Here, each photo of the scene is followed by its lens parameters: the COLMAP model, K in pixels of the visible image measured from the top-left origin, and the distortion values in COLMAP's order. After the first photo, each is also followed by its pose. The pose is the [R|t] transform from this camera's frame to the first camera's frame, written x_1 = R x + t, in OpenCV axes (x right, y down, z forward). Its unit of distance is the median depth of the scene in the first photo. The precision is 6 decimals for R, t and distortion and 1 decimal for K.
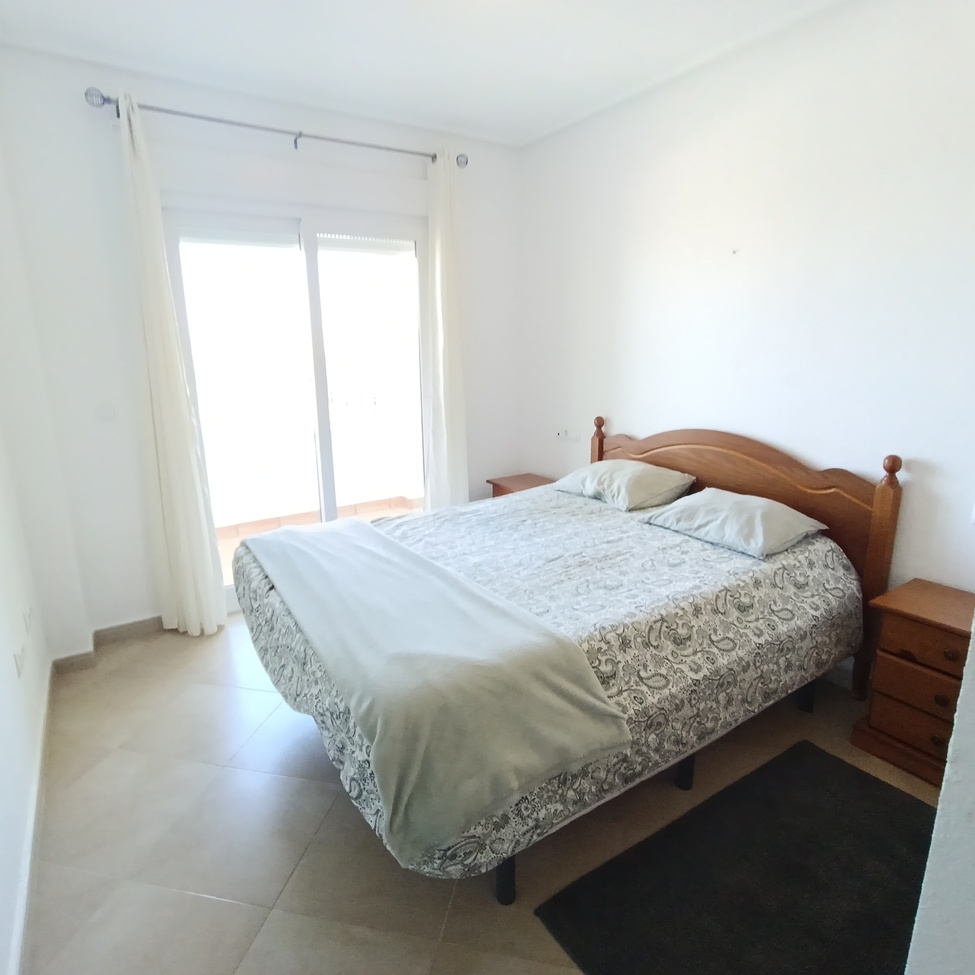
lens RADIAL K [[592.4, 0, 479.6], [0, 592.4, 485.4], [0, 0, 1]] dist [-0.039138, 0.026311]
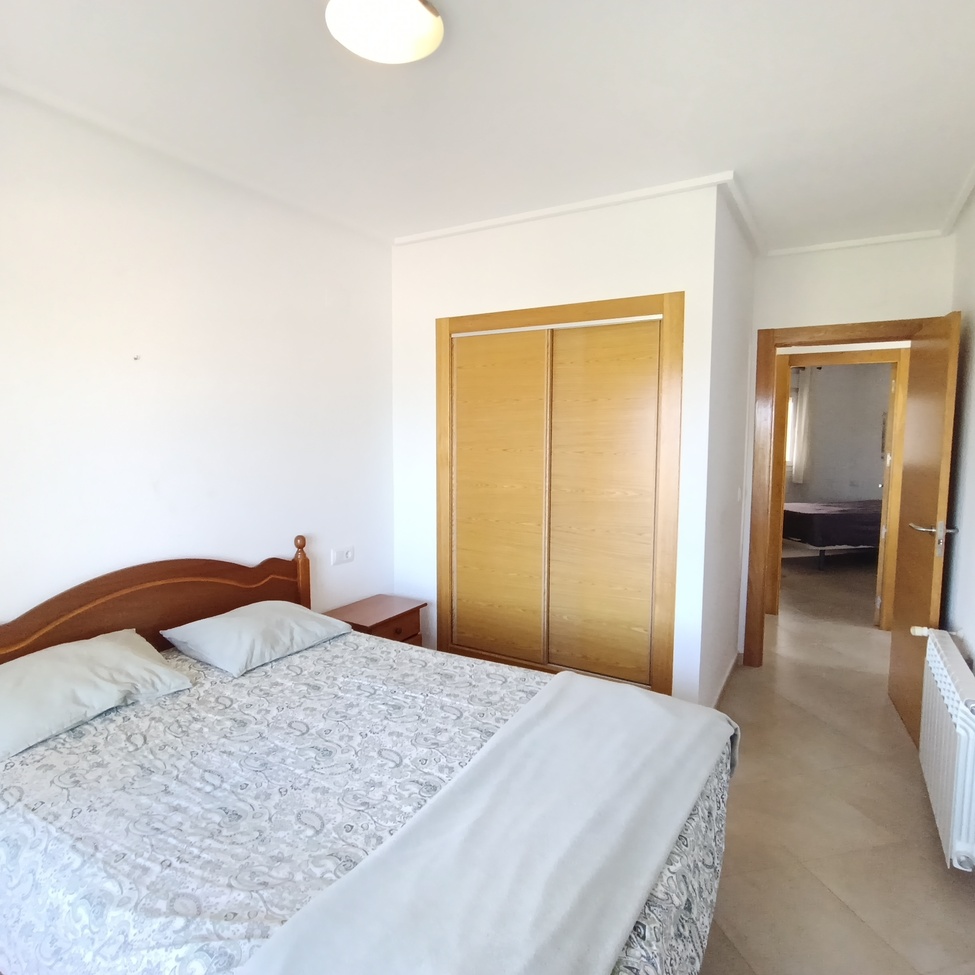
lens RADIAL K [[592.4, 0, 479.6], [0, 592.4, 485.4], [0, 0, 1]] dist [-0.039138, 0.026311]
pose [[-0.428265, -0.062836, 0.901466, -0.755880], [0.221277, 0.959917, 0.172033, -0.334562], [-0.876142, 0.273149, -0.397195, 1.255379]]
